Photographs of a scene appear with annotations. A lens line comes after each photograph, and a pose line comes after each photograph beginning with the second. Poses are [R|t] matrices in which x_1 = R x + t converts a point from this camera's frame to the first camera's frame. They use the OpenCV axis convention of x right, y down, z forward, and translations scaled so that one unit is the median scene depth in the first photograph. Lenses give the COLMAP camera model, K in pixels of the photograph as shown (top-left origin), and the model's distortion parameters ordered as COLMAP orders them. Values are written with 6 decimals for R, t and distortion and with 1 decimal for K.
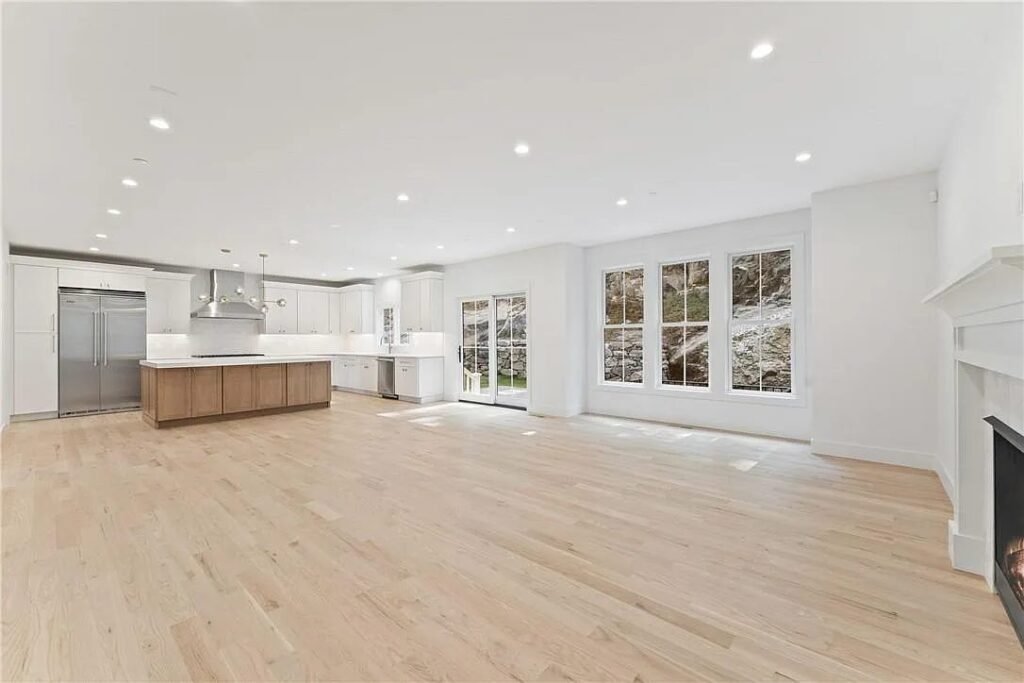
lens RADIAL K [[415.1, 0, 510.9], [0, 415.1, 337.7], [0, 0, 1]] dist [-0.000681, -0.000633]
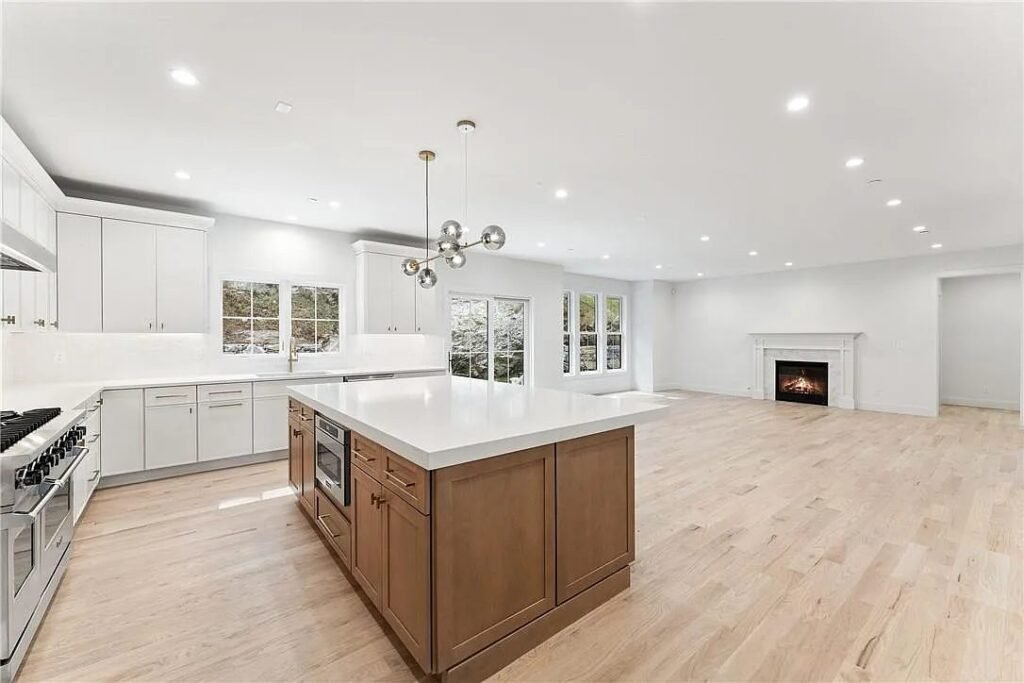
lens RADIAL K [[415.1, 0, 514.5], [0, 415.1, 339.1], [0, 0, 1]] dist [-0.000681, -0.000633]
pose [[0.163949, -0.000754, 0.986468, -0.873459], [-0.001791, 0.999998, 0.001062, -0.005420], [-0.986467, -0.001941, 0.163948, 0.723662]]
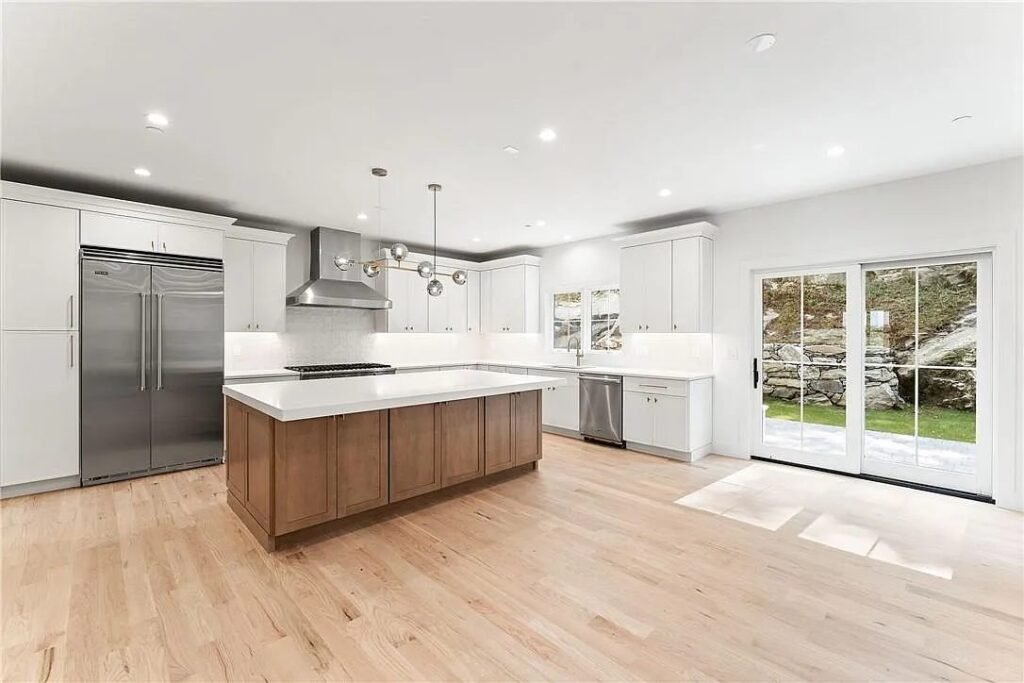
lens RADIAL K [[443.0, 0, 514.4], [0, 443.0, 337.8], [0, 0, 1]] dist [-0.003006, -0.000244]
pose [[0.995868, 0.009084, -0.090354, -0.379582], [-0.008311, 0.999926, 0.008930, -0.009542], [0.090429, -0.008142, 0.995870, 0.380547]]
